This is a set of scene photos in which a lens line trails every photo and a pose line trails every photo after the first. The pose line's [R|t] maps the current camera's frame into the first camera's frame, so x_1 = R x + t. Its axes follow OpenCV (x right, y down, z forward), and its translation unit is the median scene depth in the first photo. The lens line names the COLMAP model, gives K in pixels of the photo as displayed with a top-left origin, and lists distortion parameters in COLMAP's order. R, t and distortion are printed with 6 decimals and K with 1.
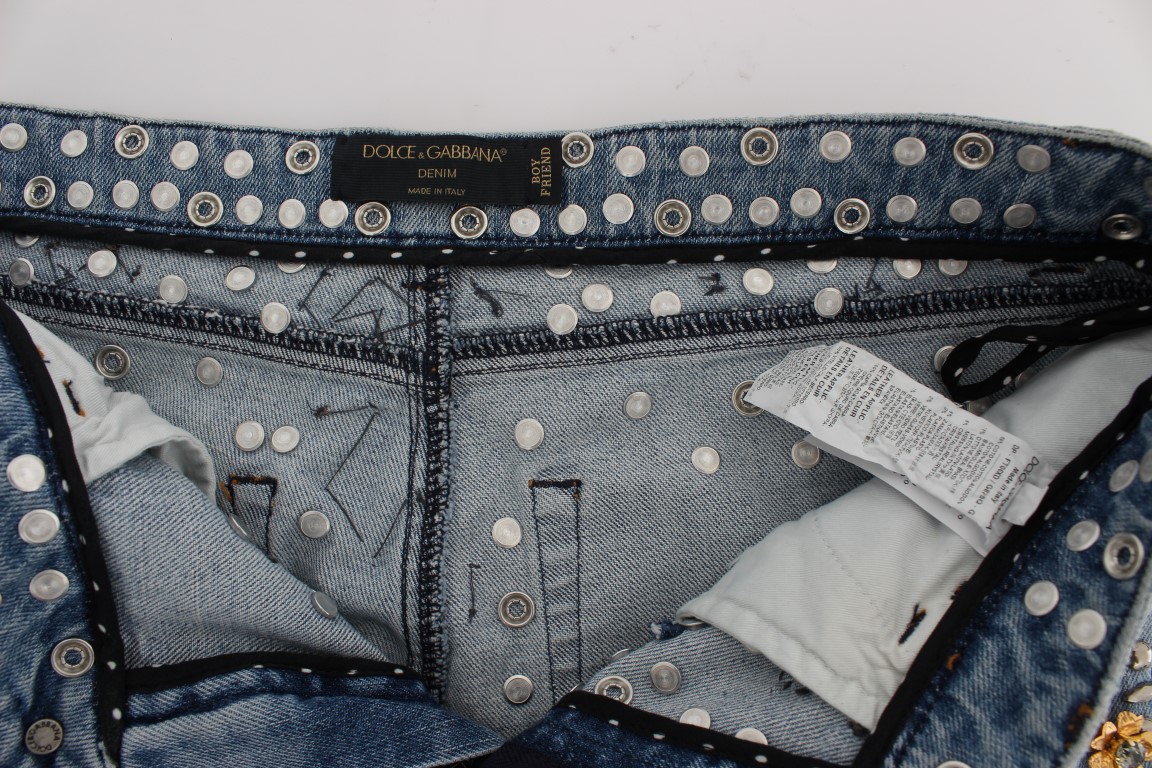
lens RADIAL K [[904.4, 0, 594.9], [0, 904.4, 384.4], [0, 0, 1]] dist [-0.157212, 0.117362]
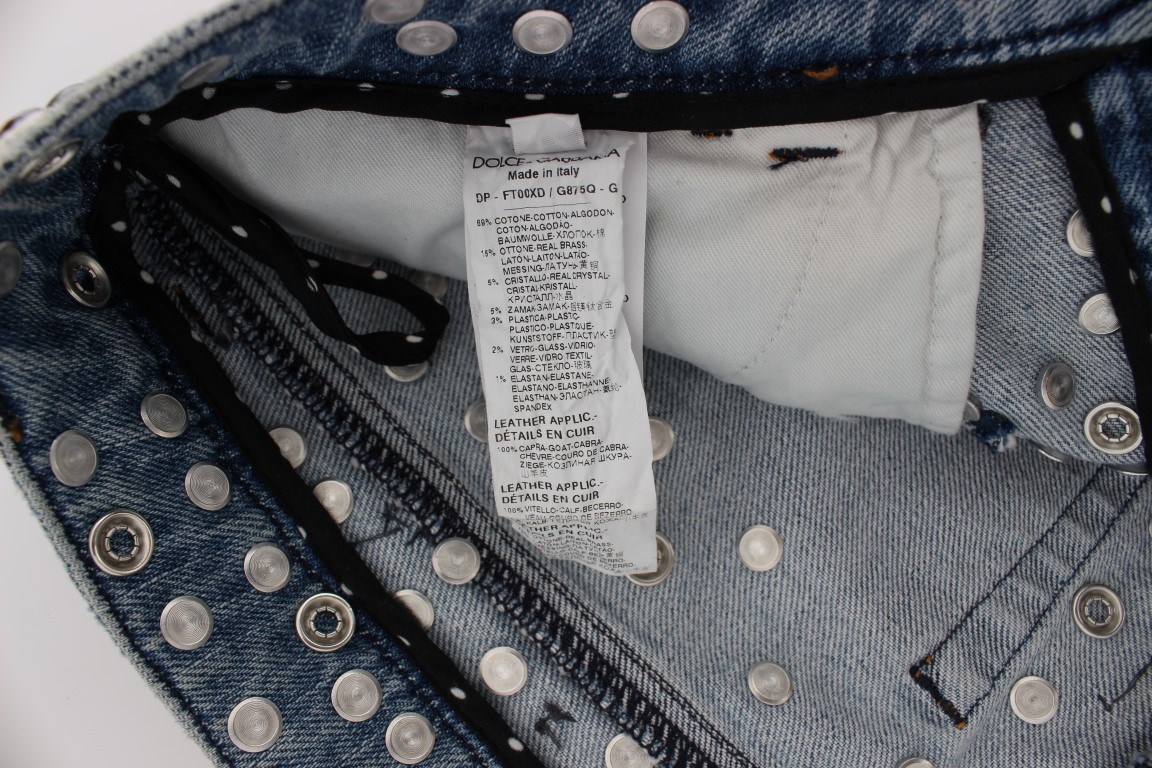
lens RADIAL K [[904.4, 0, 594.9], [0, 904.4, 384.4], [0, 0, 1]] dist [-0.157212, 0.117362]
pose [[-0.650045, -0.746796, 0.140493, 0.203401], [0.756704, -0.619224, 0.209669, -0.073554], [-0.069583, 0.242606, 0.967626, 0.347761]]
